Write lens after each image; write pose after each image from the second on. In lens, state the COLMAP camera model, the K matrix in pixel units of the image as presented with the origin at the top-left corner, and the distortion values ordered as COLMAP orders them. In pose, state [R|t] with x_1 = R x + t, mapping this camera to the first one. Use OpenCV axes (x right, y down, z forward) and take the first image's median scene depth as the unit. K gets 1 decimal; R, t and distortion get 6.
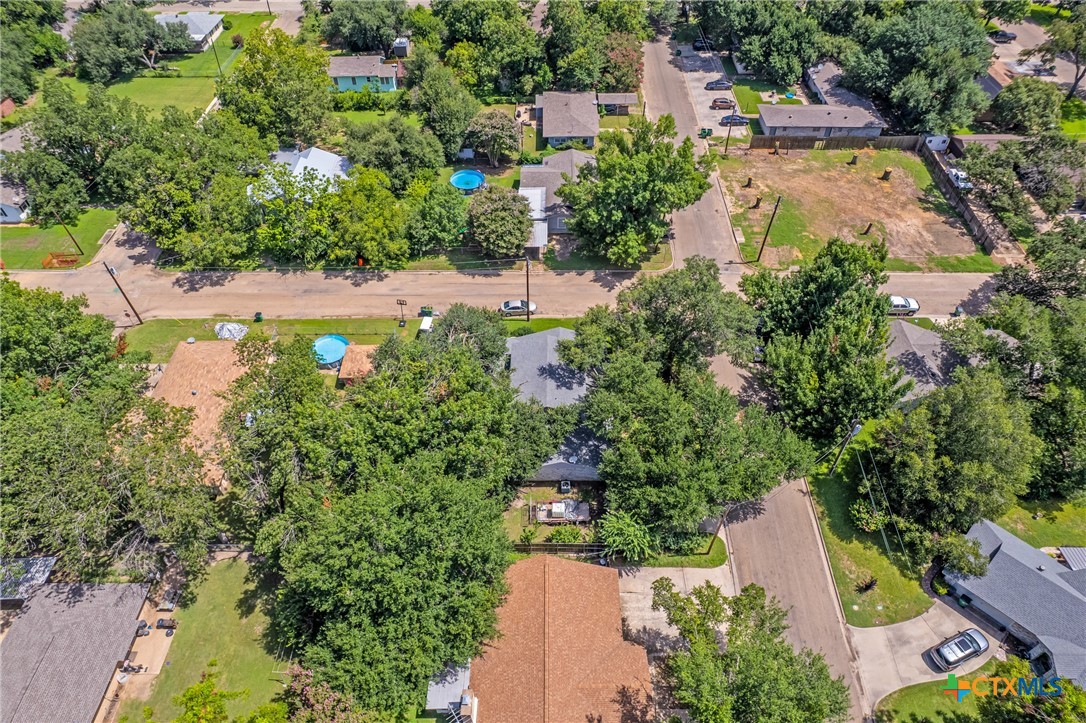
lens RADIAL K [[690.3, 0, 546.3], [0, 690.3, 364.0], [0, 0, 1]] dist [-0.085011, 0.078561]
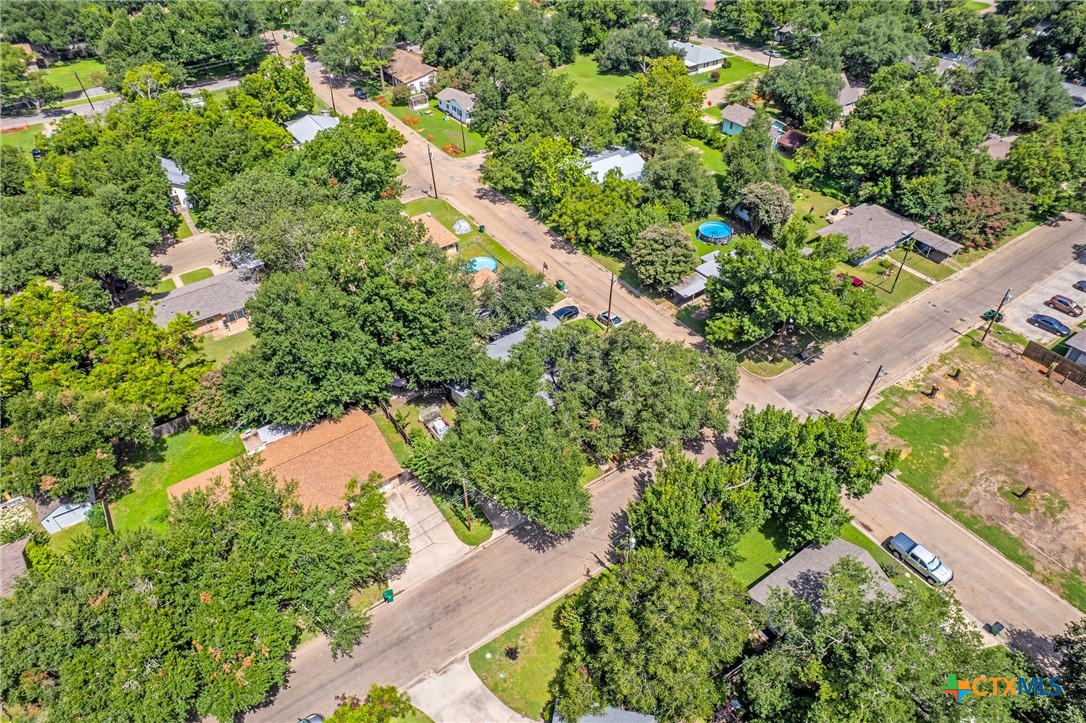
lens RADIAL K [[690.3, 0, 546.3], [0, 690.3, 364.0], [0, 0, 1]] dist [-0.085011, 0.078561]
pose [[0.575293, 0.533203, -0.620268, 0.583835], [-0.588902, 0.796282, 0.138310, -0.110011], [0.567655, 0.285708, 0.772100, 0.099390]]
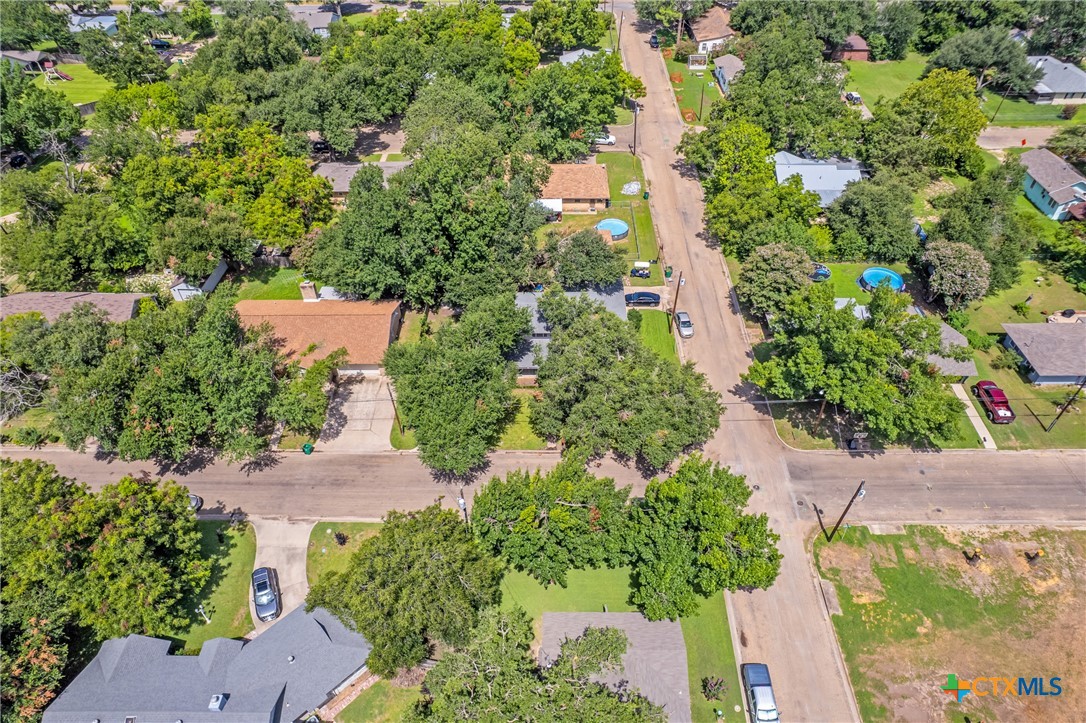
lens RADIAL K [[690.3, 0, 546.3], [0, 690.3, 364.0], [0, 0, 1]] dist [-0.085011, 0.078561]
pose [[-0.004861, 0.690896, -0.722938, 0.701180], [-0.717727, 0.500989, 0.483609, -0.376574], [0.696308, 0.521223, 0.493439, 0.357653]]
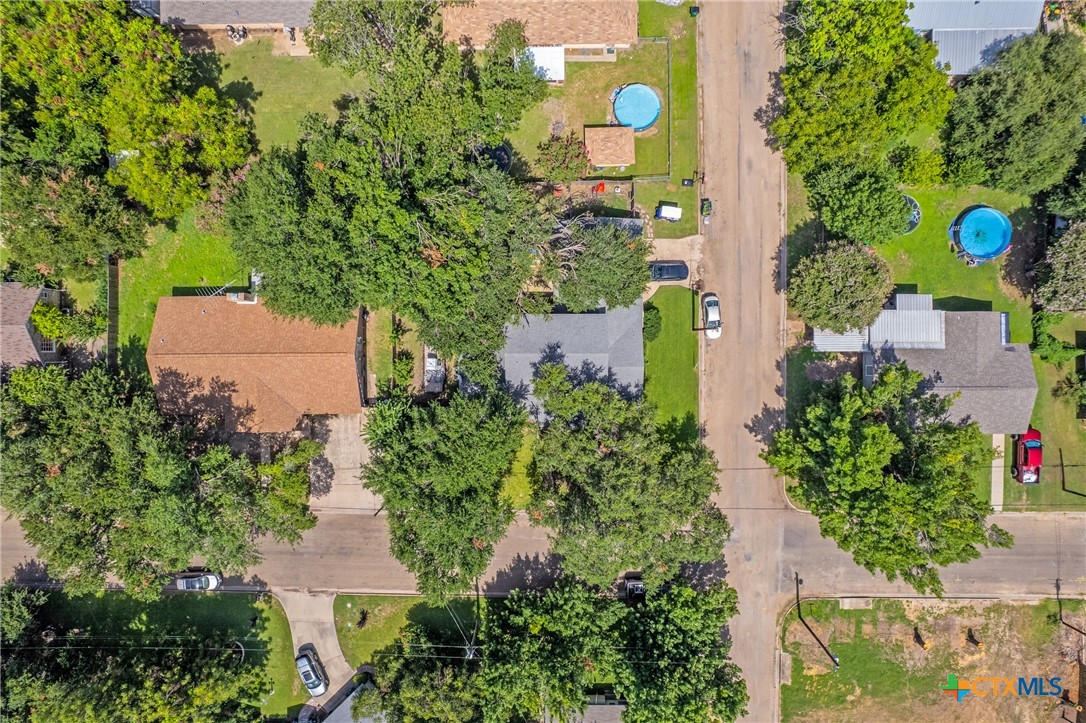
lens RADIAL K [[690.3, 0, 546.3], [0, 690.3, 364.0], [0, 0, 1]] dist [-0.085011, 0.078561]
pose [[0.007925, 0.999728, 0.021952, -0.002886], [-0.718066, -0.009589, 0.695909, -0.488276], [0.695930, -0.021278, 0.717795, 0.242070]]
